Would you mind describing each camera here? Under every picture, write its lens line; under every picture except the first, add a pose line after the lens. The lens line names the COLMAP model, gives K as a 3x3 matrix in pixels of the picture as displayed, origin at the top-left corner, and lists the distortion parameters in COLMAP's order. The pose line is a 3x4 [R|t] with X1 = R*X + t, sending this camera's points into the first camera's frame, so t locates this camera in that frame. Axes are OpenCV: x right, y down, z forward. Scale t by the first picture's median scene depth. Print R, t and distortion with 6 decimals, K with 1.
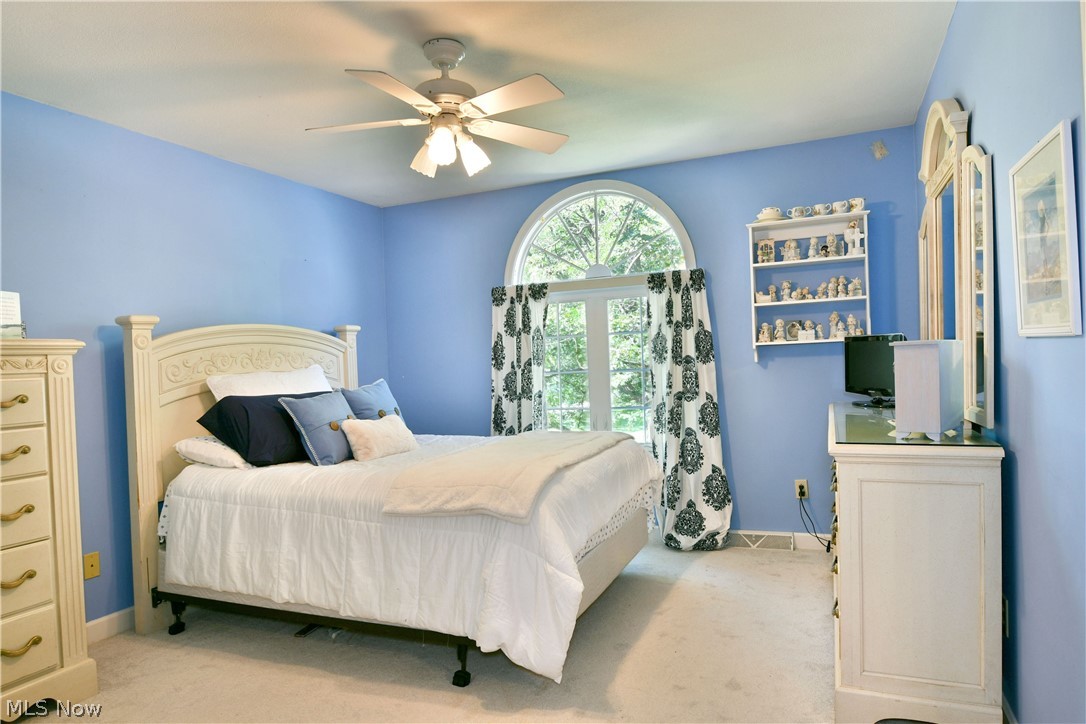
lens RADIAL K [[662.1, 0, 543.4], [0, 662.1, 367.6], [0, 0, 1]] dist [-0.013237, -0.004767]
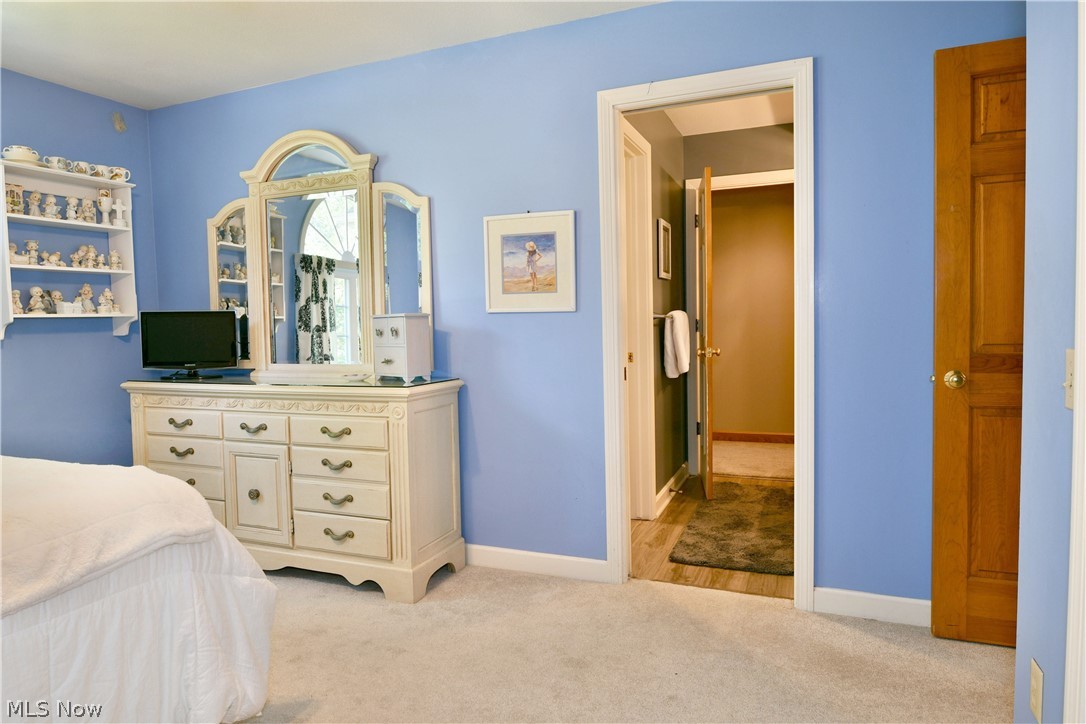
lens RADIAL K [[662.1, 0, 540.5], [0, 662.1, 355.7], [0, 0, 1]] dist [-0.013237, -0.004767]
pose [[-0.009283, -0.015219, 0.999841, -0.471593], [0.032379, 0.999355, 0.015512, 0.020479], [-0.999433, 0.032518, -0.008785, 0.391182]]
